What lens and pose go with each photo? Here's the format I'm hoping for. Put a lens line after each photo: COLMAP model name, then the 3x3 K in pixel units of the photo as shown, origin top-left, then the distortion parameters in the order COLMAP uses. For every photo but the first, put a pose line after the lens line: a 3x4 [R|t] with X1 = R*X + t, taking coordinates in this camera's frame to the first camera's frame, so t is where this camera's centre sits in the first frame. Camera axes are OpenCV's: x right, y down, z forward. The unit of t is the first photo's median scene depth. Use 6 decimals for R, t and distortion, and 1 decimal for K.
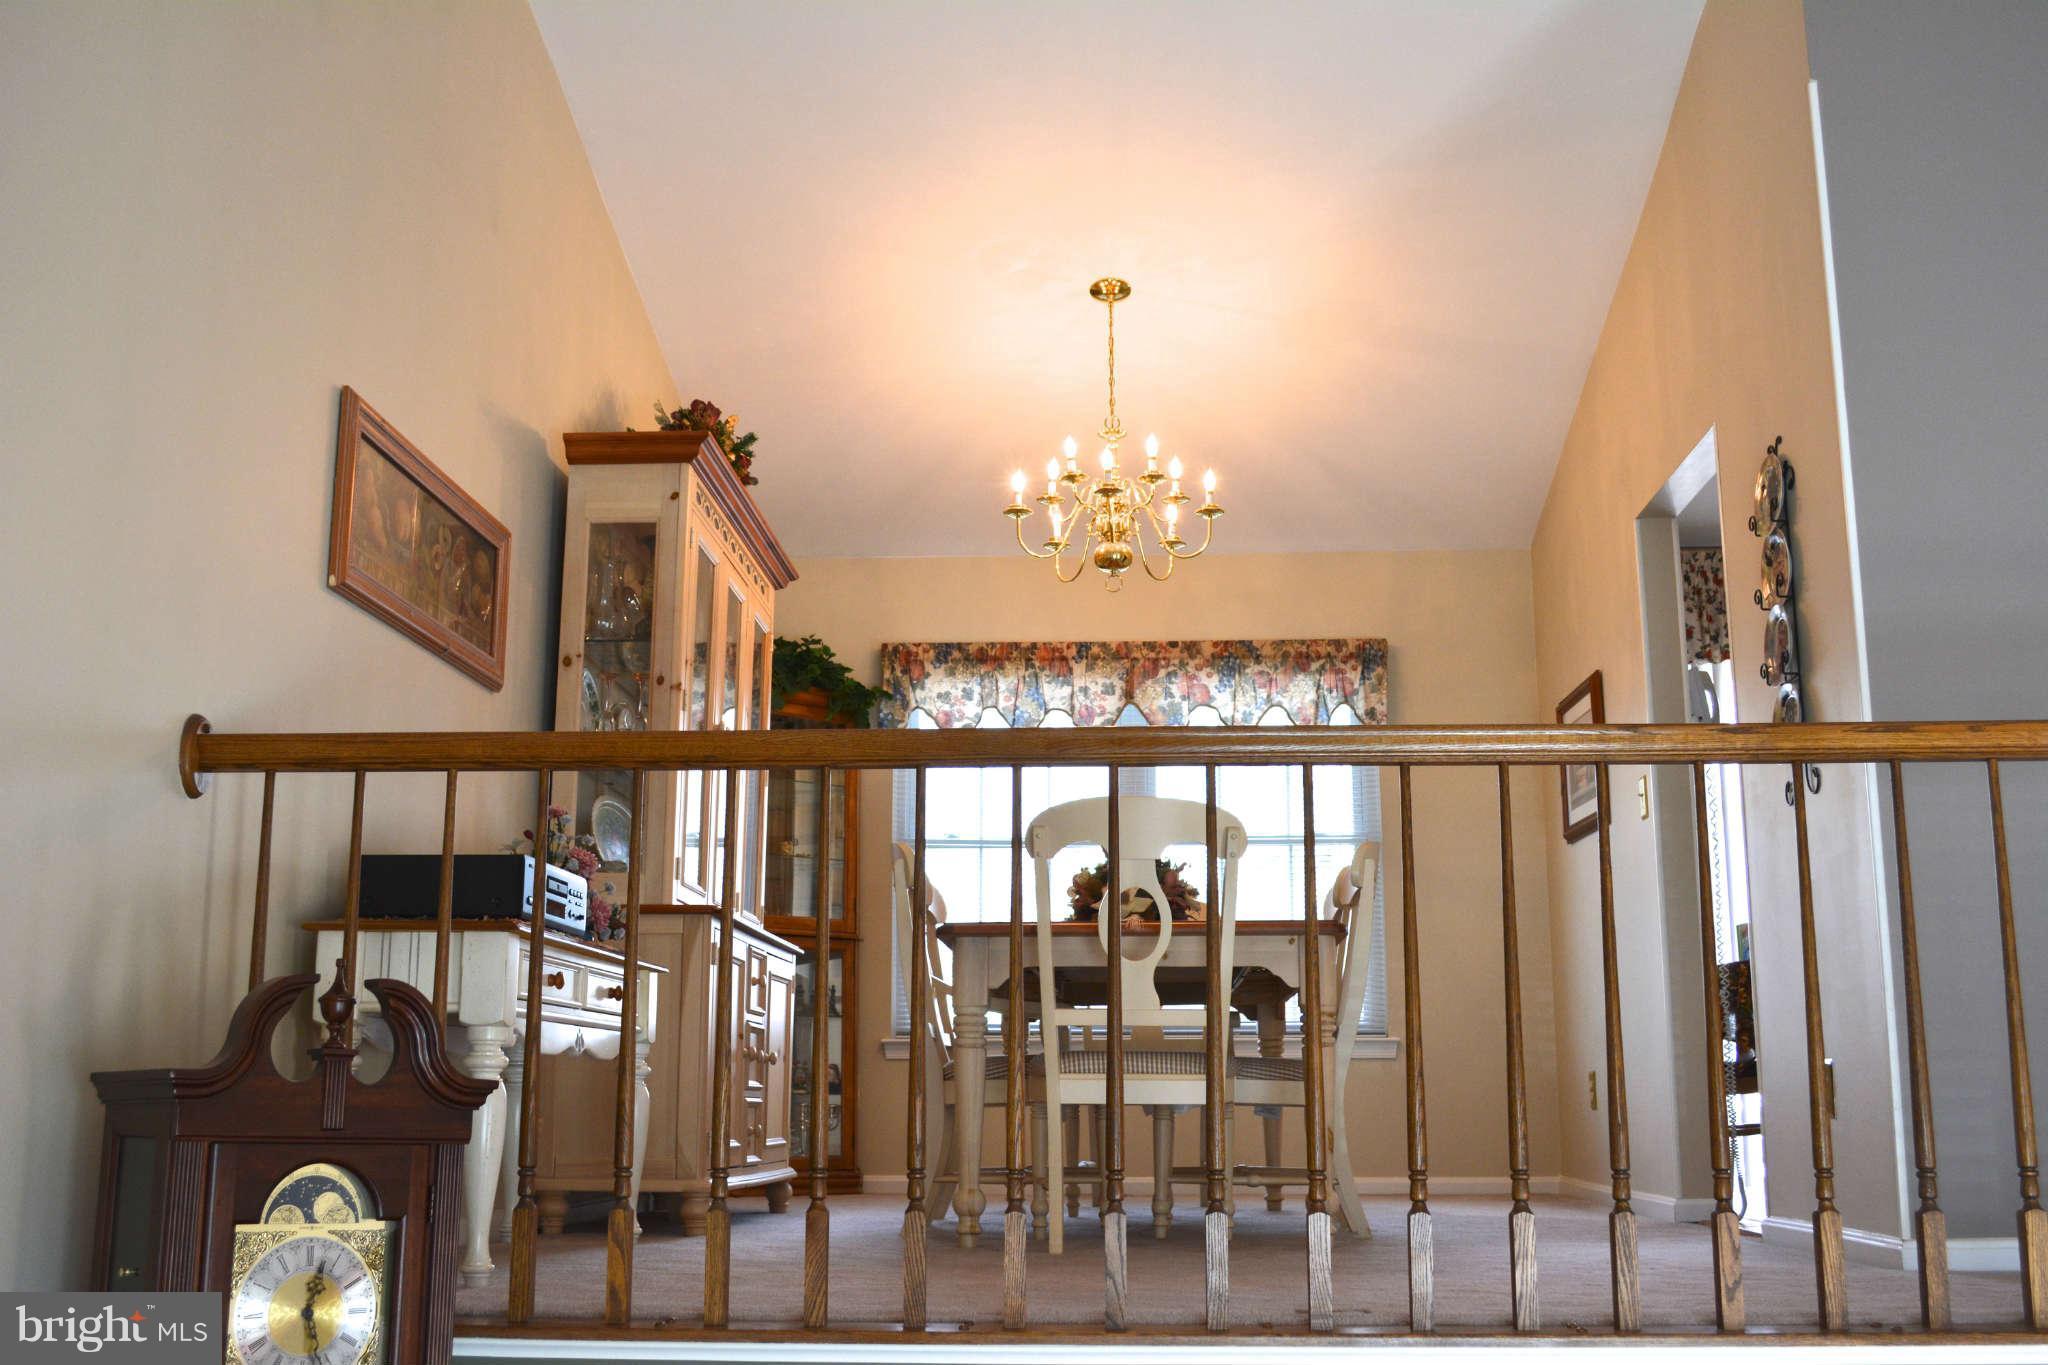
lens RADIAL K [[2068.2, 0, 1024.0], [0, 2068.2, 682.5], [0, 0, 1]] dist [-0.064833, -0.008764]
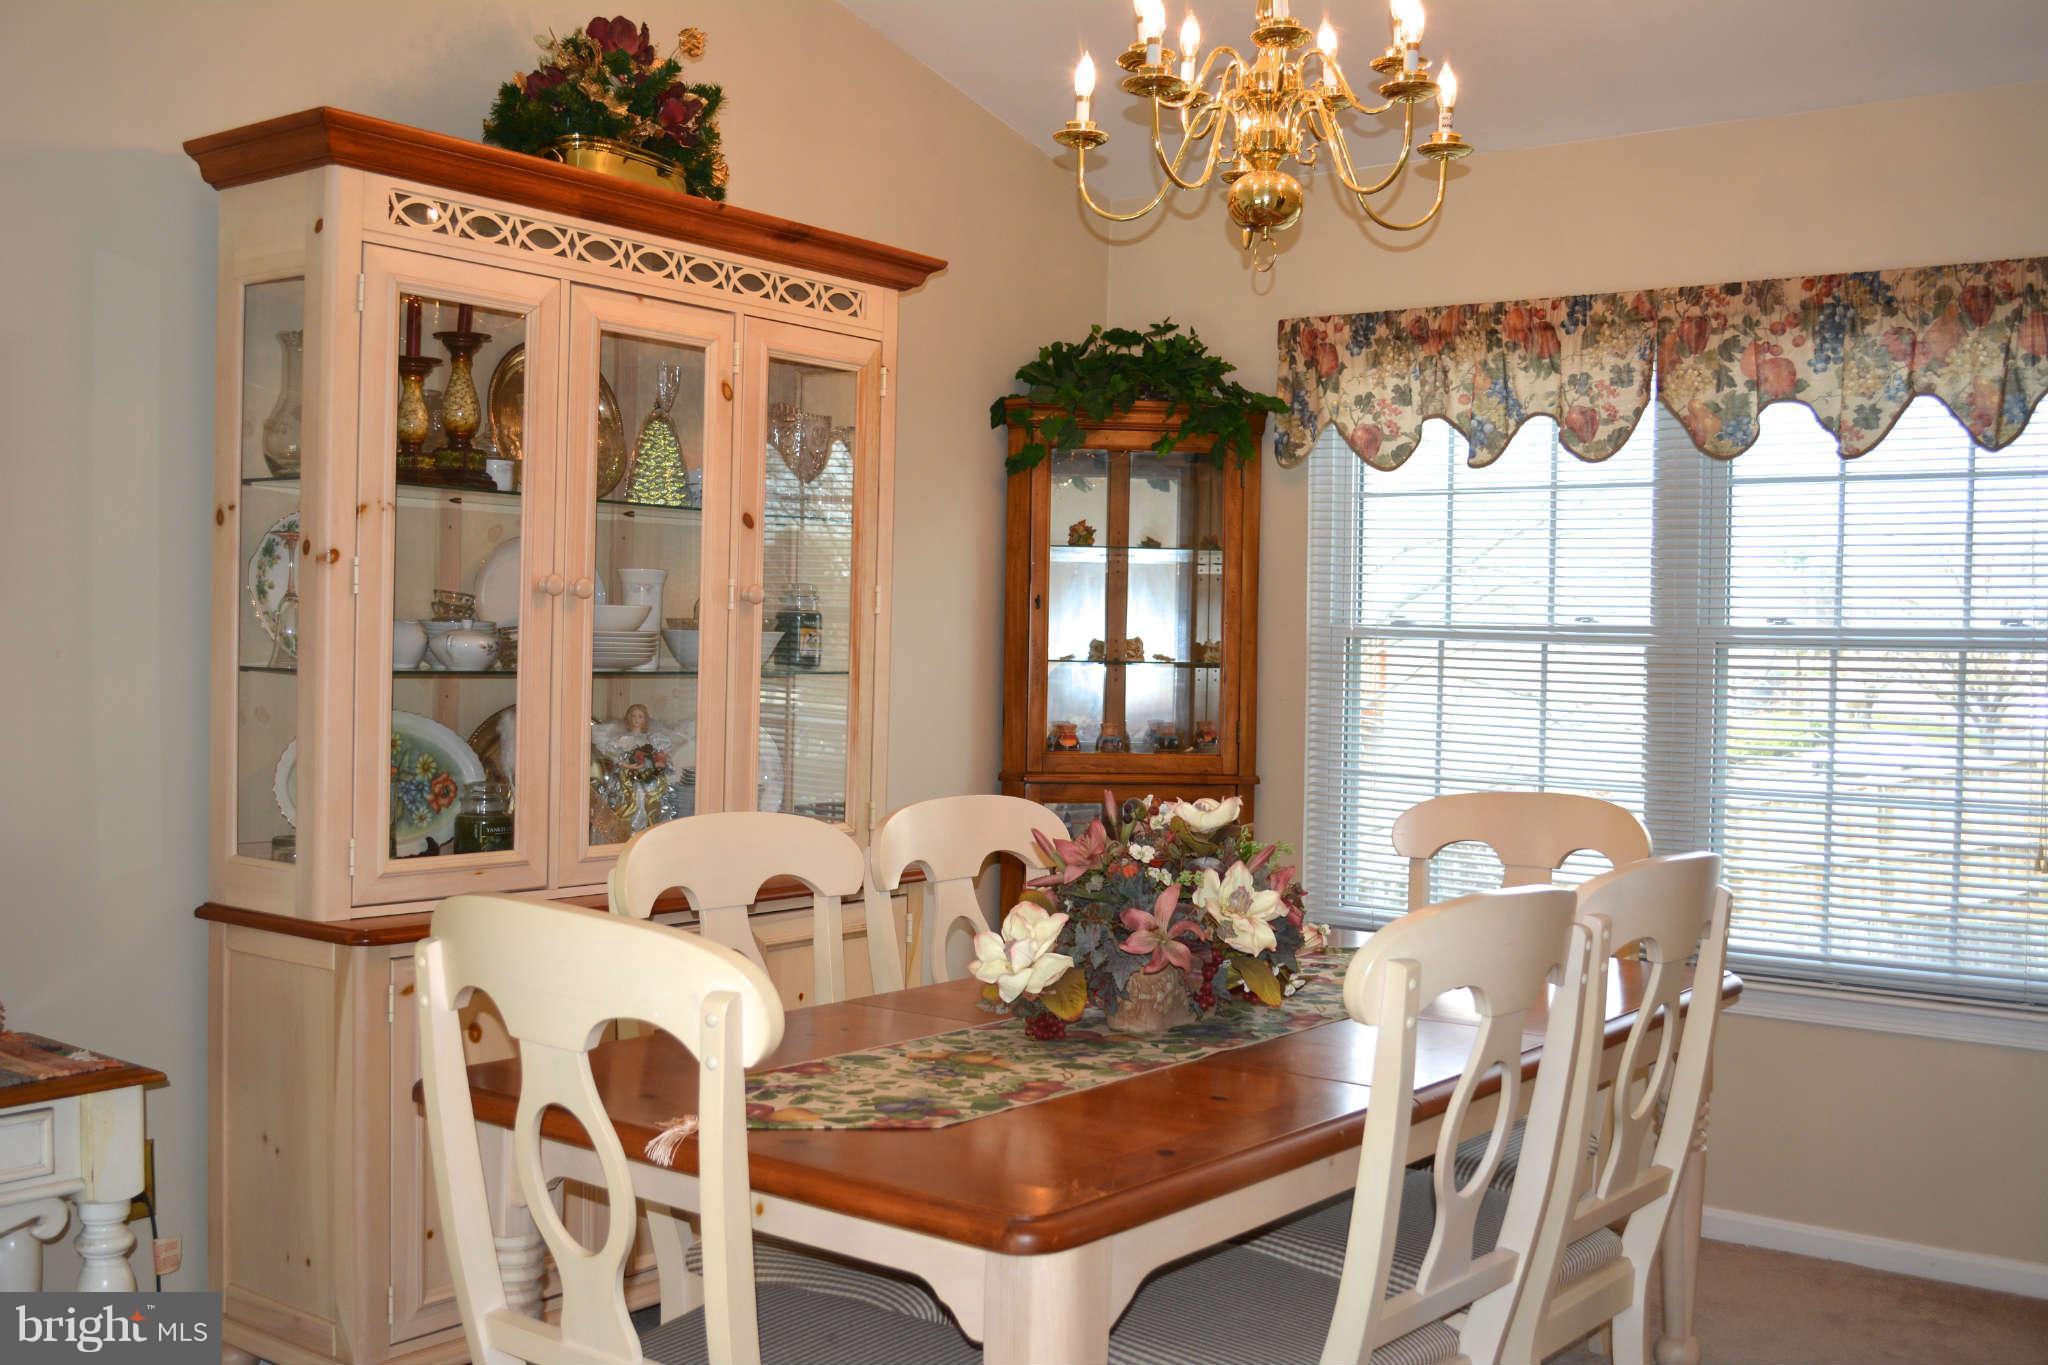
lens RADIAL K [[2068.2, 0, 1024.0], [0, 2068.2, 682.5], [0, 0, 1]] dist [-0.064833, -0.008764]
pose [[0.824374, 0.026294, -0.565434, 0.229020], [0.097822, 0.977273, 0.188066, -0.037198], [0.557528, -0.210349, 0.803066, 0.430282]]
